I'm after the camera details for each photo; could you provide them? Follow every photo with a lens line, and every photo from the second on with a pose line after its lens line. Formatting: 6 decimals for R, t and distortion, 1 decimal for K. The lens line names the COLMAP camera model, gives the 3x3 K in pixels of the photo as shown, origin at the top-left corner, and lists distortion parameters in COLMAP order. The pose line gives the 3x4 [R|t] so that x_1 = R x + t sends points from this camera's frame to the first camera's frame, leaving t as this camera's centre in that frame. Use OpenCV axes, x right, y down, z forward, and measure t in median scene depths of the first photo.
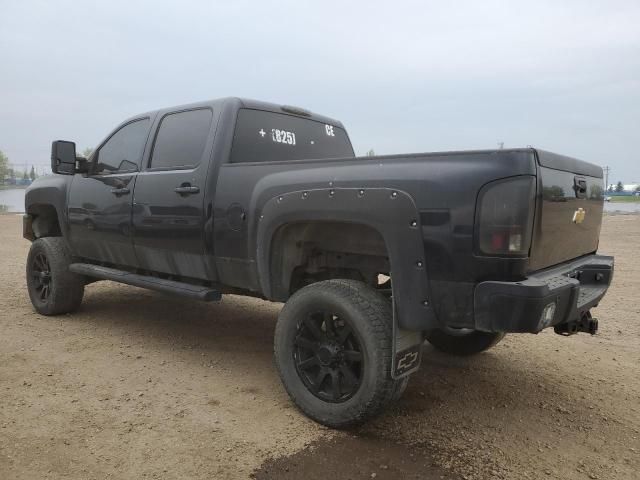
lens RADIAL K [[475.5, 0, 320.0], [0, 475.5, 240.0], [0, 0, 1]] dist [0.045448, -0.002945]
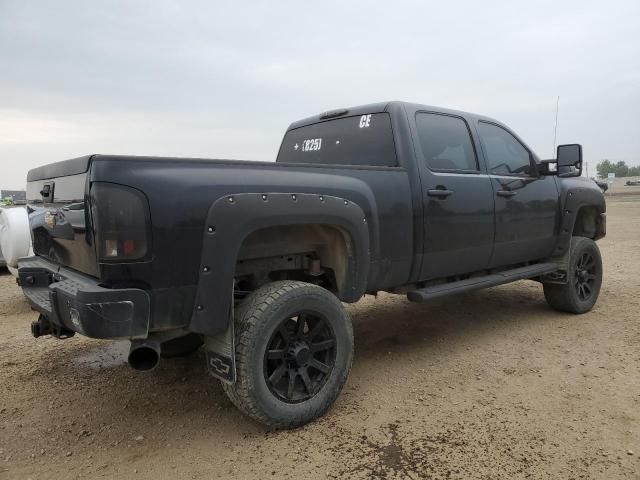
lens RADIAL K [[474.0, 0, 320.0], [0, 474.0, 240.0], [0, 0, 1]] dist [-0.010180, -0.007825]
pose [[-0.182515, 0.081606, -0.979811, 0.995284], [-0.074694, 0.992519, 0.096579, -0.108331], [0.980362, 0.090813, -0.175054, 1.233819]]
